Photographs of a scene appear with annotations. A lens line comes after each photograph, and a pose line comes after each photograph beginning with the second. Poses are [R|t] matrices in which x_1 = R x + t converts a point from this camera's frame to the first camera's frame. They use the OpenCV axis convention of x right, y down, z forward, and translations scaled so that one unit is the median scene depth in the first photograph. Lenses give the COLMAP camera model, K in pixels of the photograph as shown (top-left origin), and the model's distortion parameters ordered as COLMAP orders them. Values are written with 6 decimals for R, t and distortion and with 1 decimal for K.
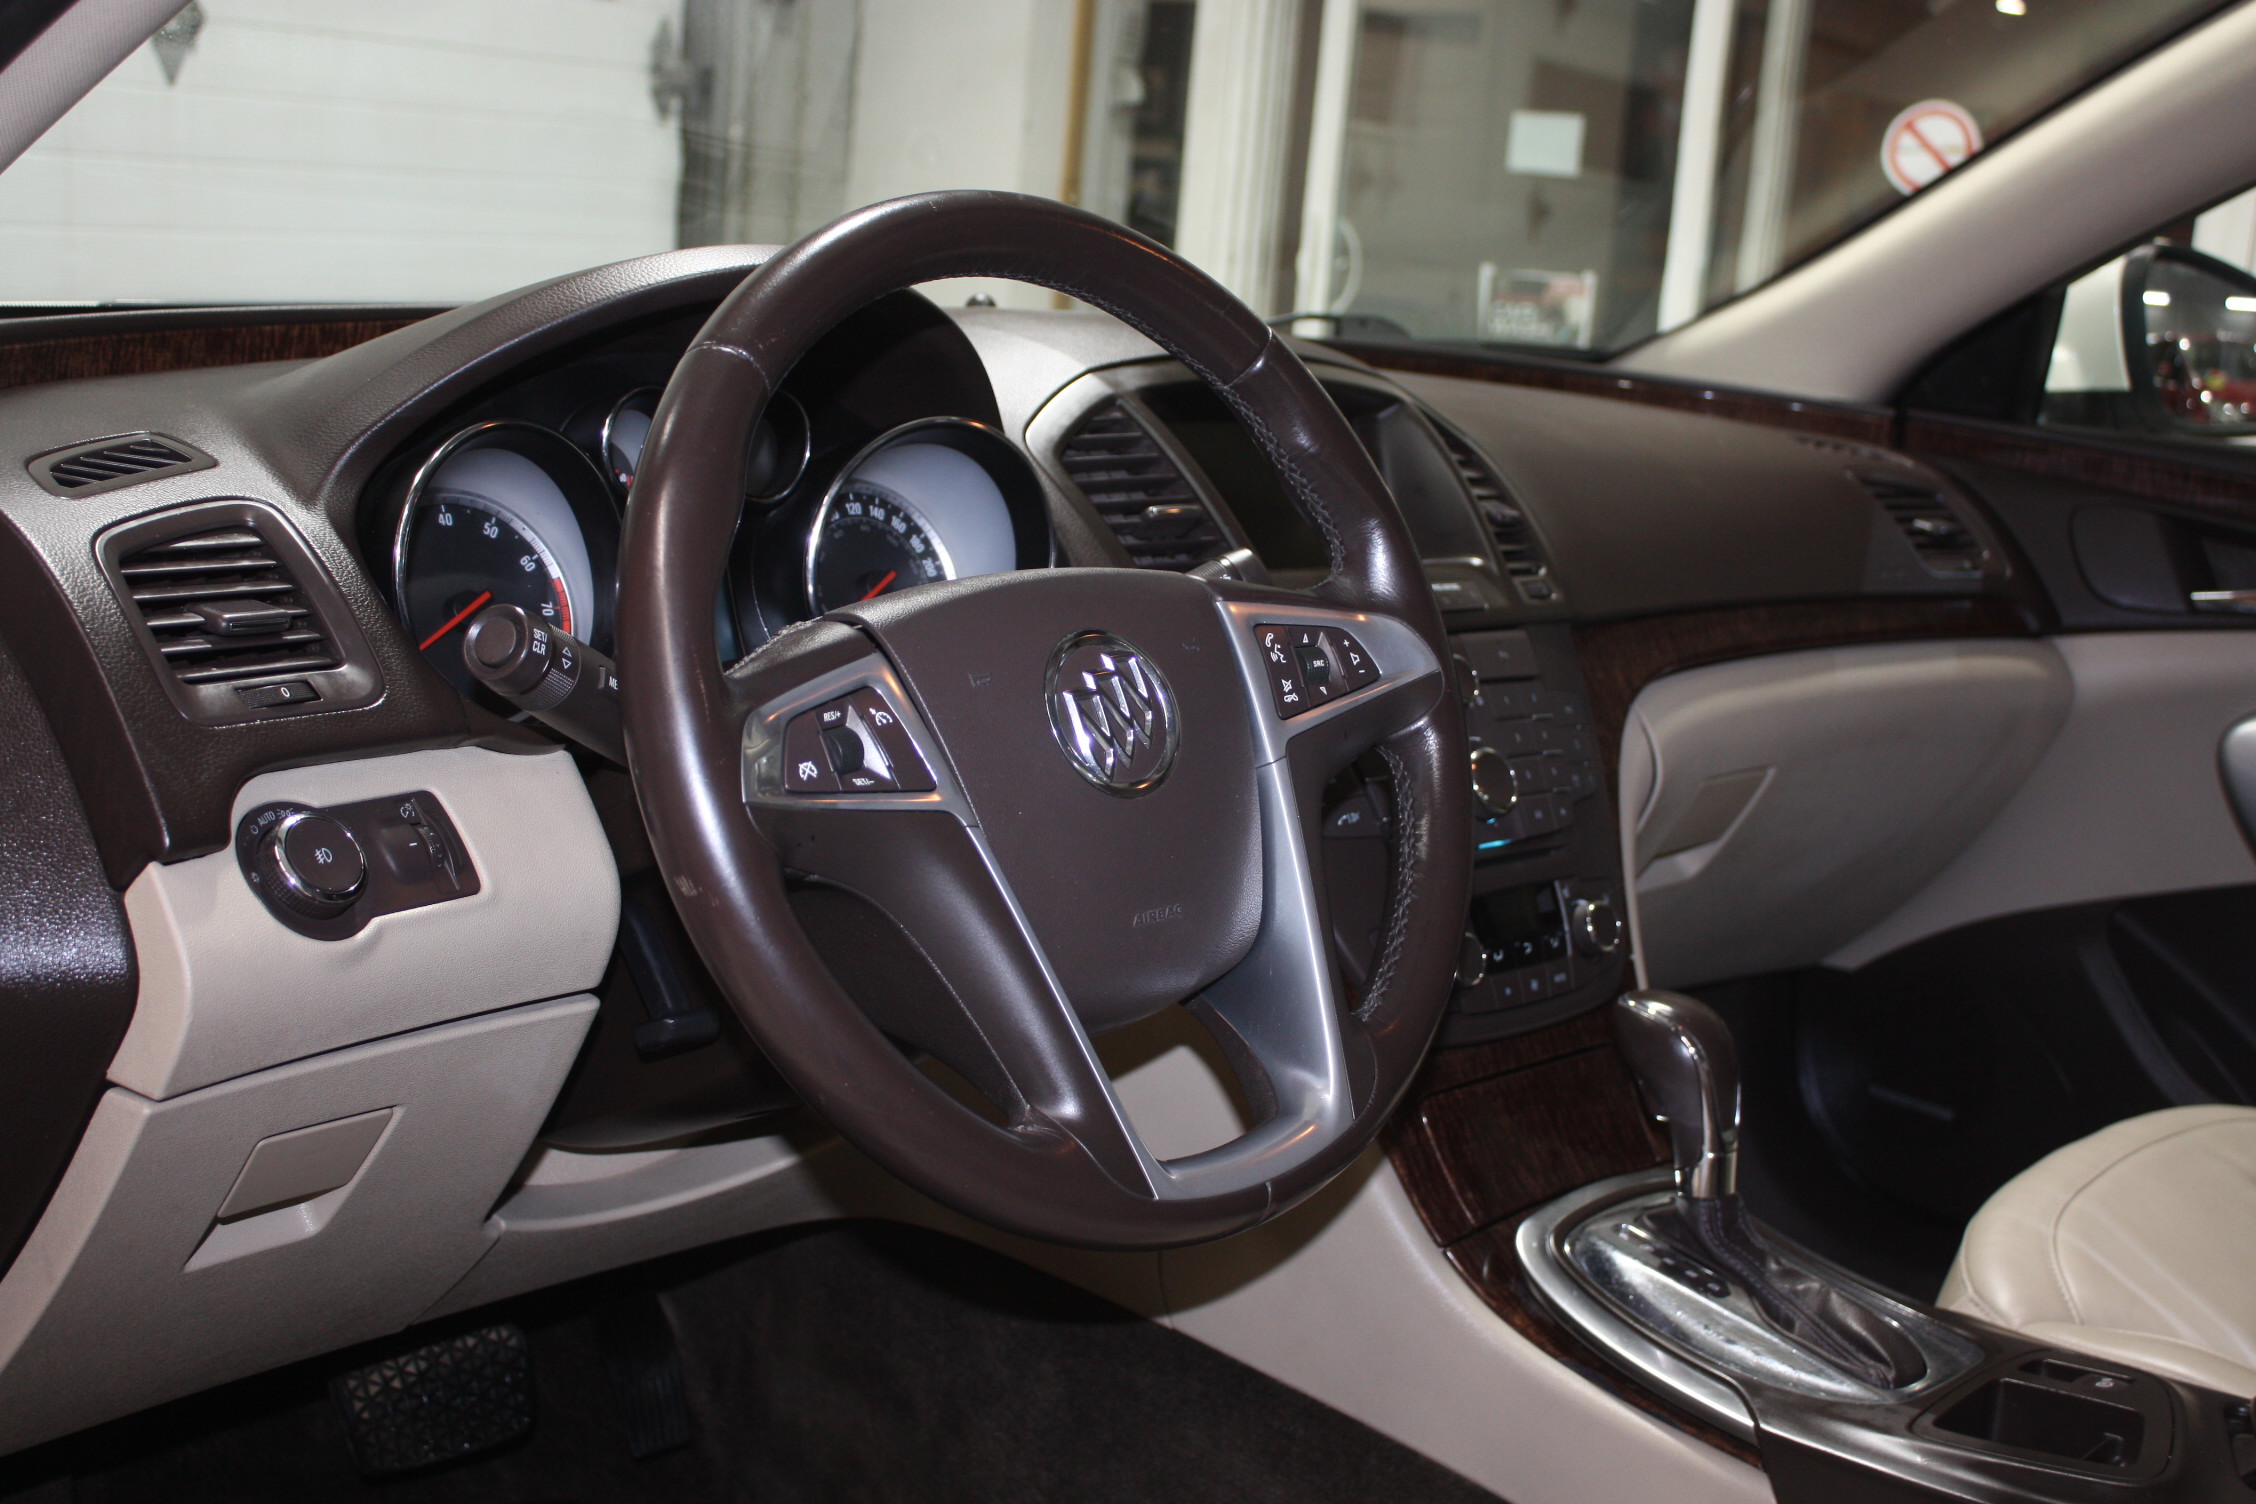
lens RADIAL K [[2488.4, 0, 1122.5], [0, 2488.4, 756.4], [0, 0, 1]] dist [-0.093226, 0.000000]
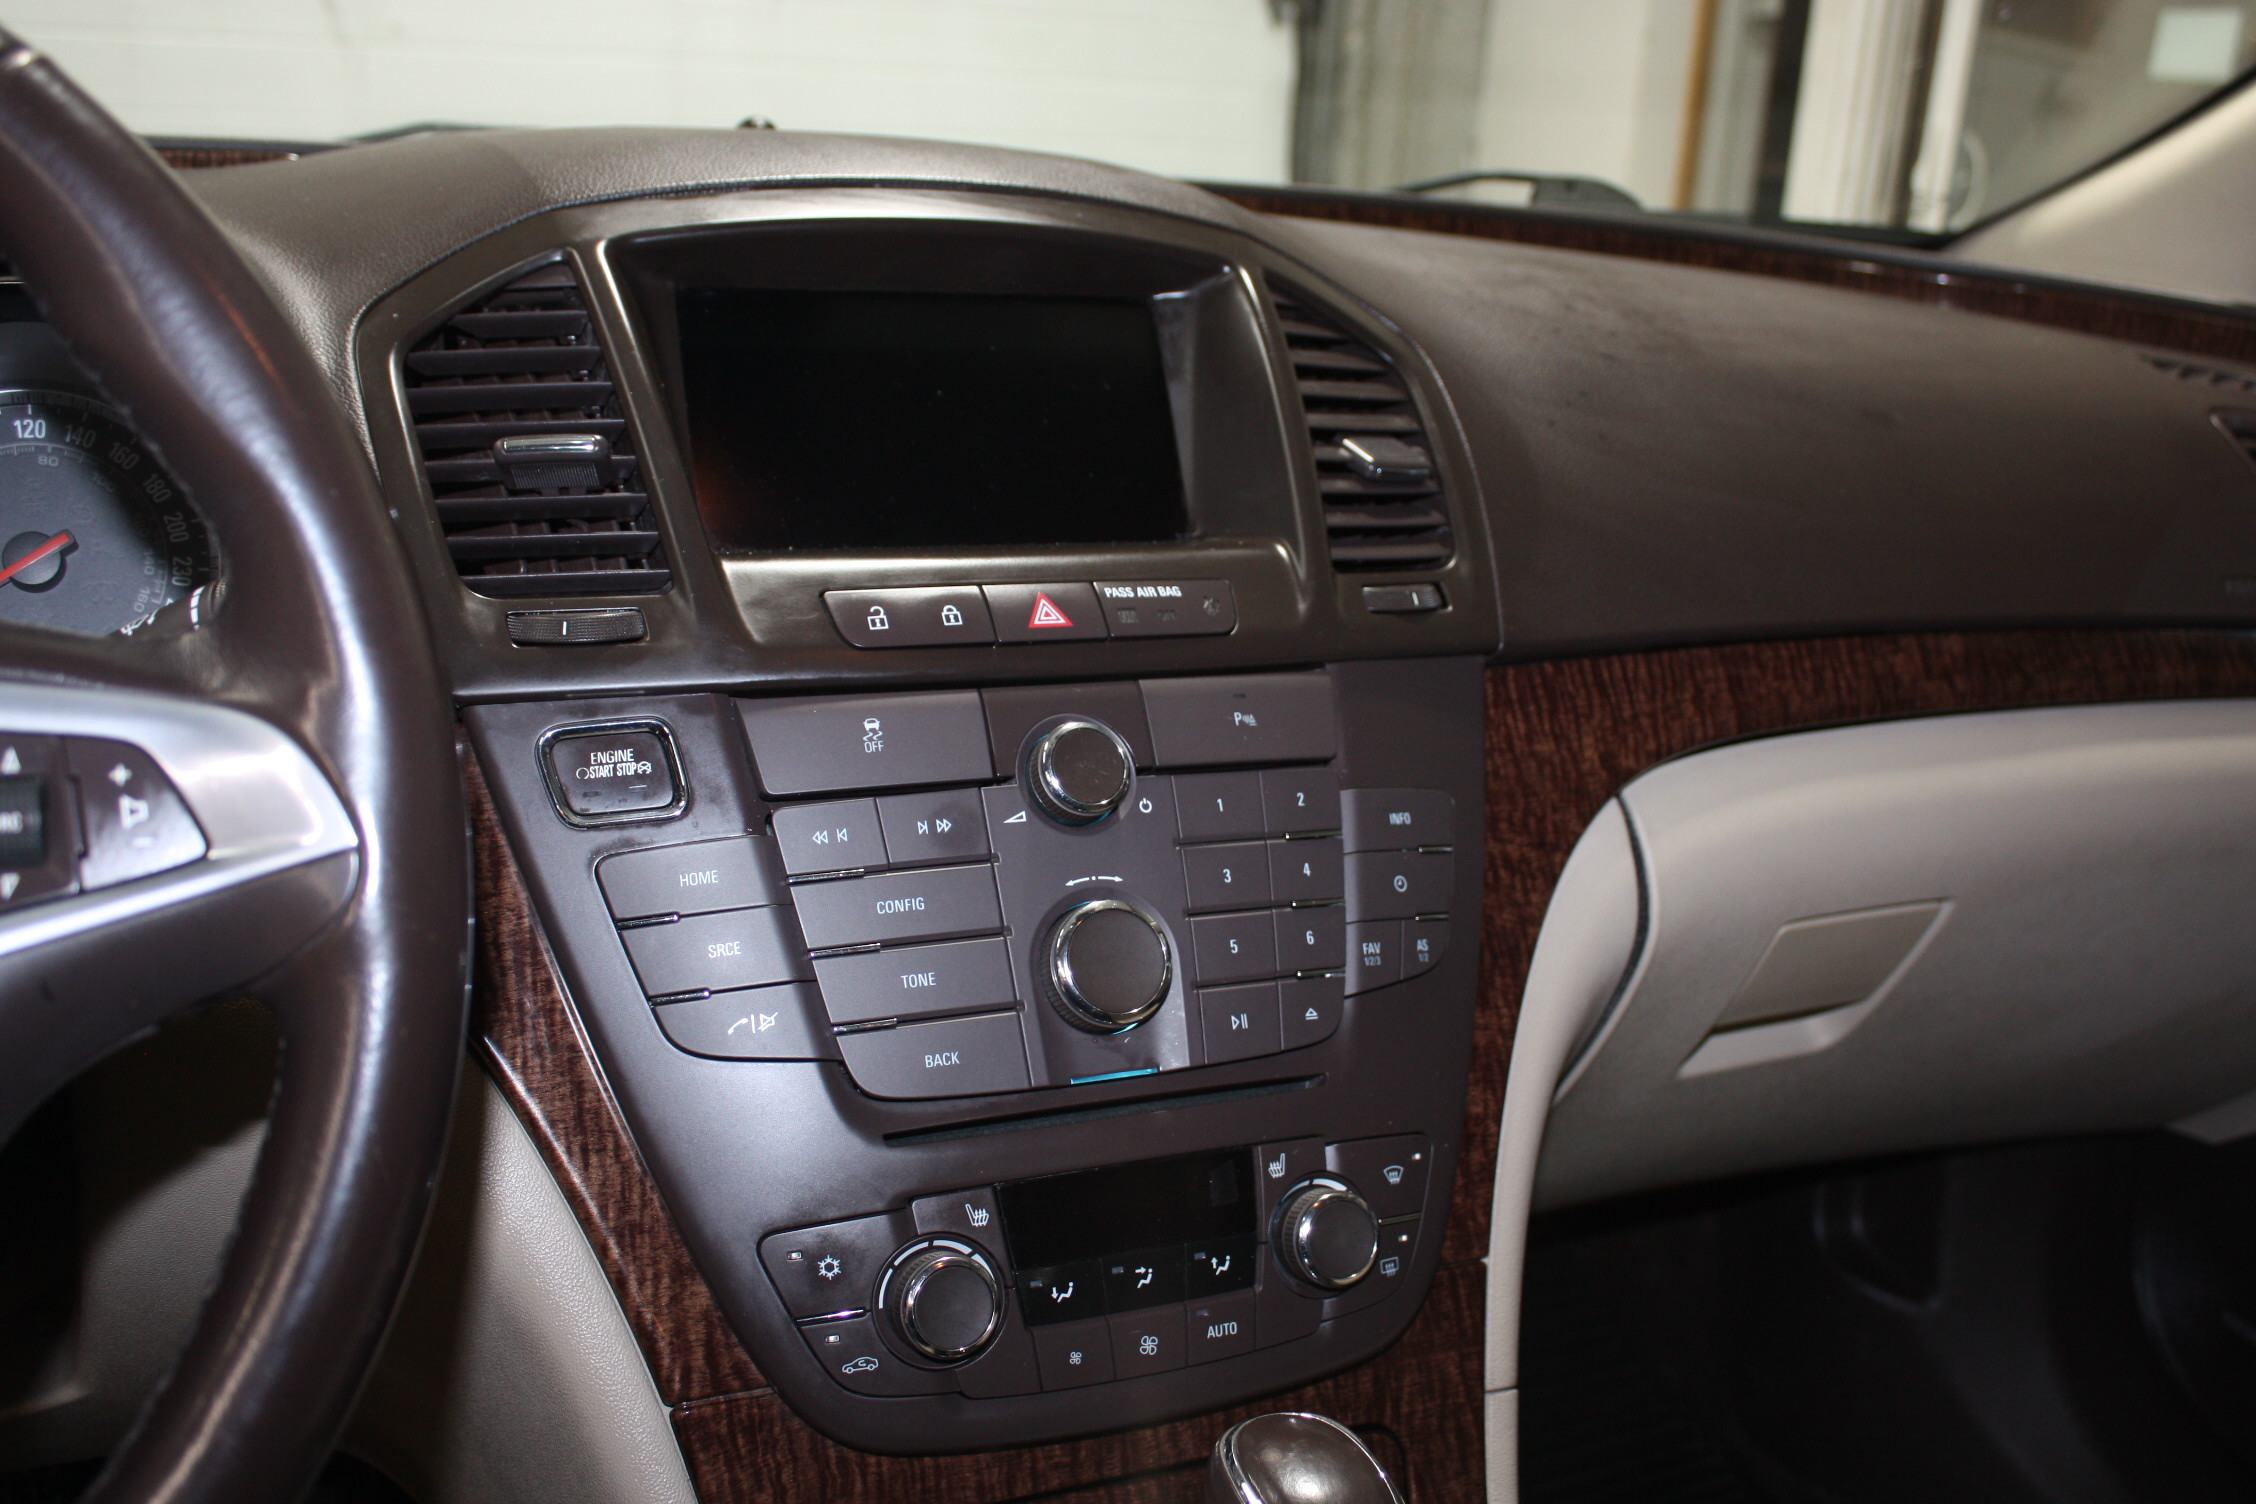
lens RADIAL K [[2116.1, 0, 1130.4], [0, 2116.1, 762.5], [0, 0, 1]] dist [-0.101529, 0.000000]
pose [[0.938456, 0.088833, -0.333781, 0.295693], [-0.066288, 0.994719, 0.078361, -0.068371], [0.338980, -0.051413, 0.939388, 0.556846]]
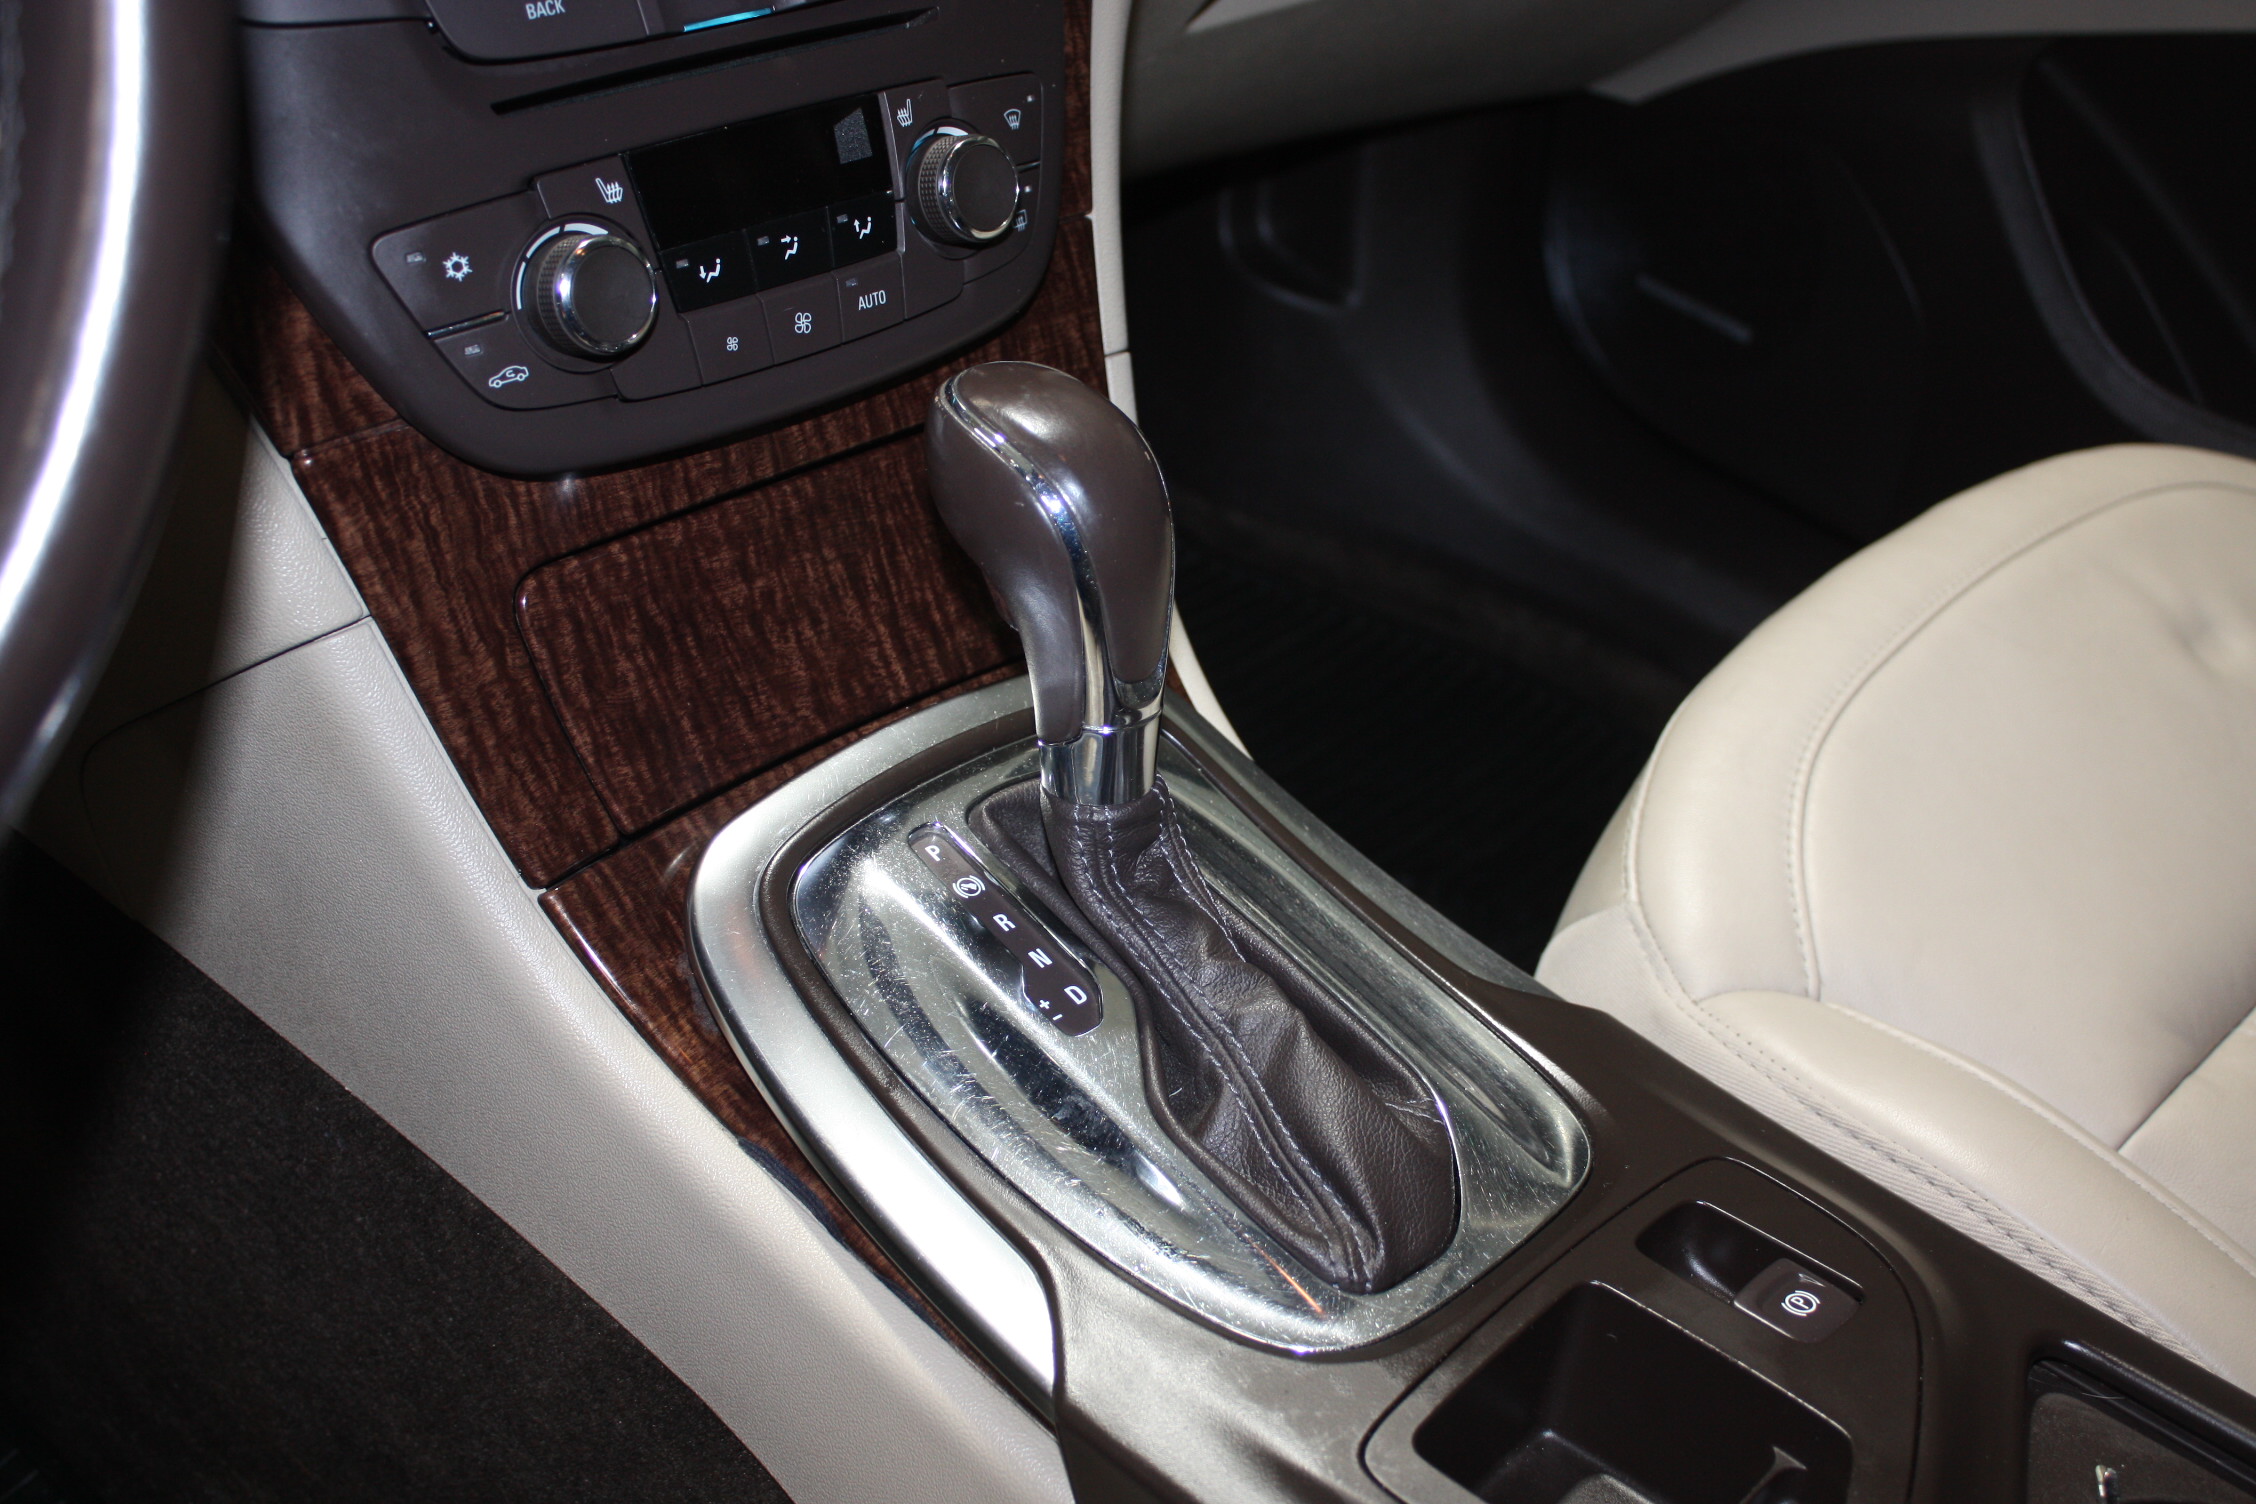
lens RADIAL K [[2488.4, 0, 1139.7], [0, 2488.4, 758.2], [0, 0, 1]] dist [-0.093226, 0.000000]
pose [[0.998003, 0.029289, 0.055966, 0.201282], [-0.049962, 0.908139, 0.415677, -0.034123], [-0.038650, -0.417643, 0.907789, 0.506718]]
